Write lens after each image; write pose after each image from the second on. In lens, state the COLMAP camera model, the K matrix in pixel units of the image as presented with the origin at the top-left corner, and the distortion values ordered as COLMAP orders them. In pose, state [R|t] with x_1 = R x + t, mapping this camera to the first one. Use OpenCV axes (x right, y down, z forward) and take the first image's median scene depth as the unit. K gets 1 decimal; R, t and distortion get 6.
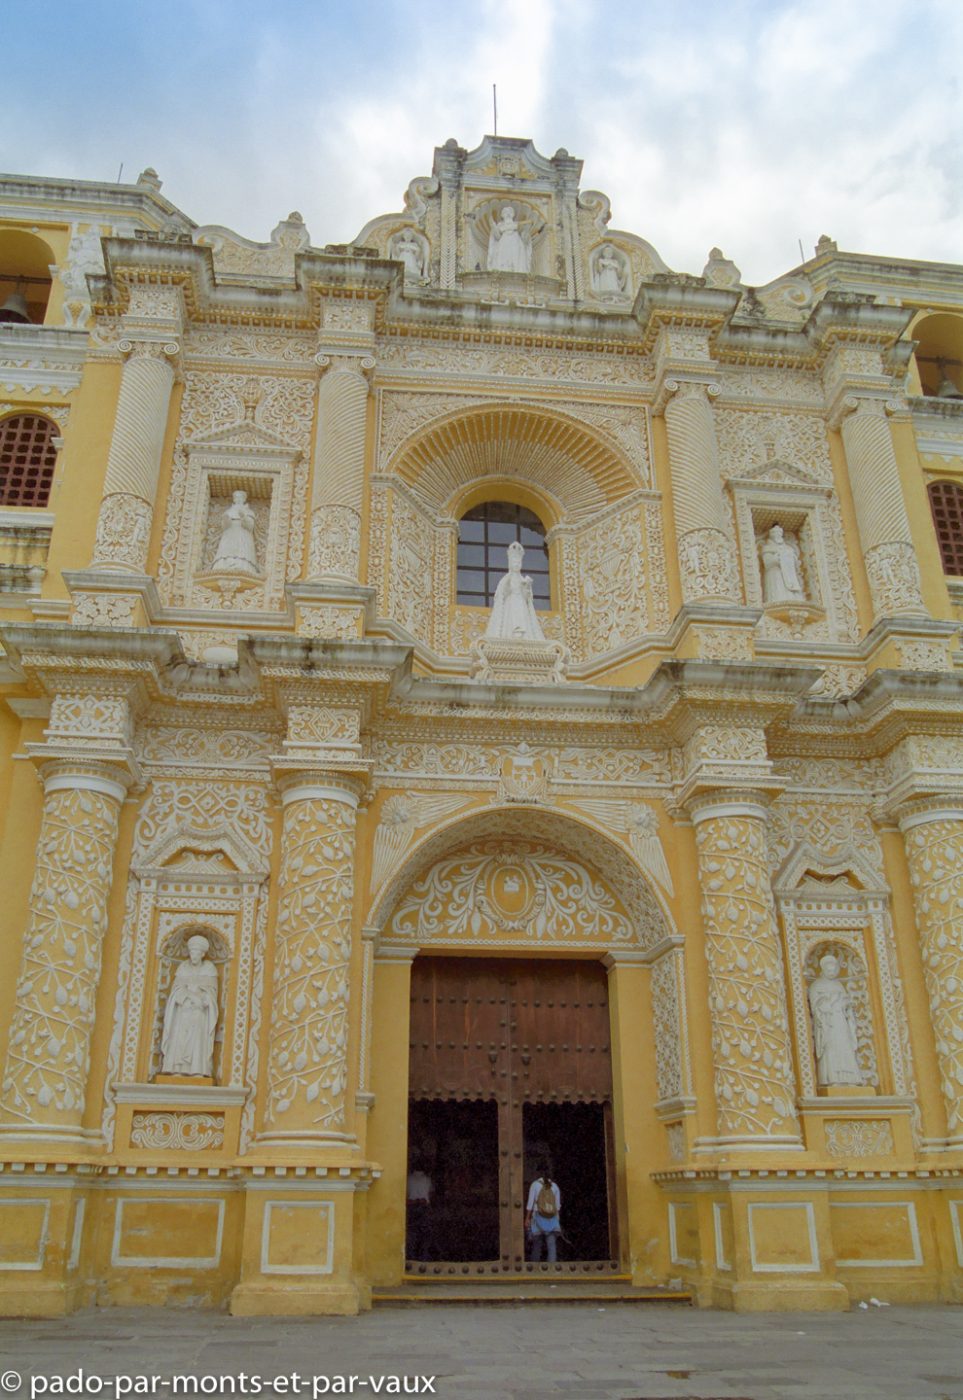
lens RADIAL K [[1113.4, 0, 447.4], [0, 1113.4, 696.6], [0, 0, 1]] dist [-0.063147, 0.006334]
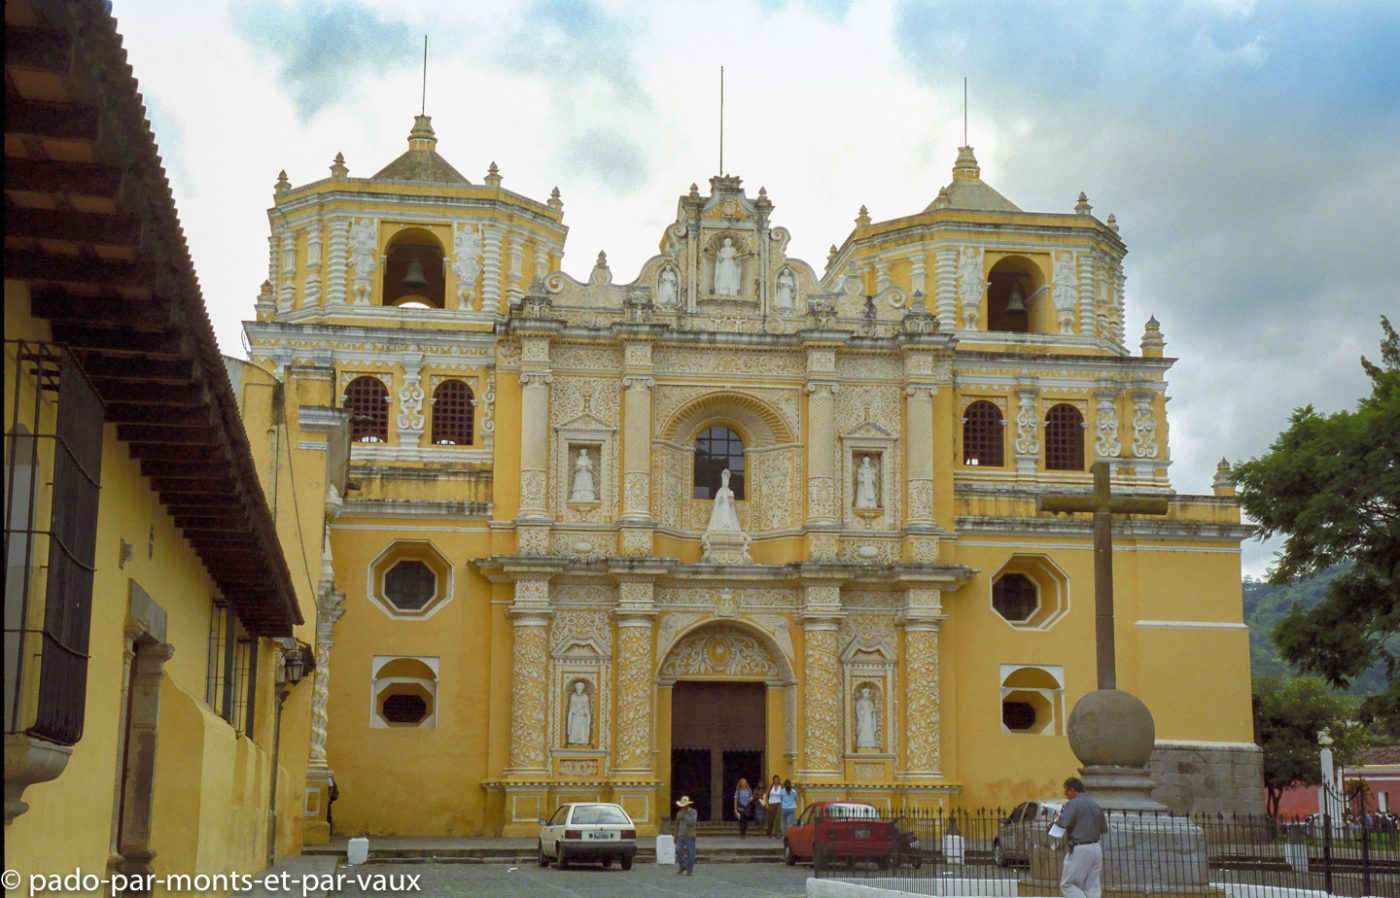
lens RADIAL K [[1855.0, 0, 700.0], [0, 1855.0, 449.0], [0, 0, 1]] dist [0.296269, 0.008159]
pose [[0.998824, 0.010045, 0.047427, -0.153326], [-0.021428, 0.969020, 0.246053, -1.086481], [-0.043487, -0.246780, 0.968095, -2.356874]]
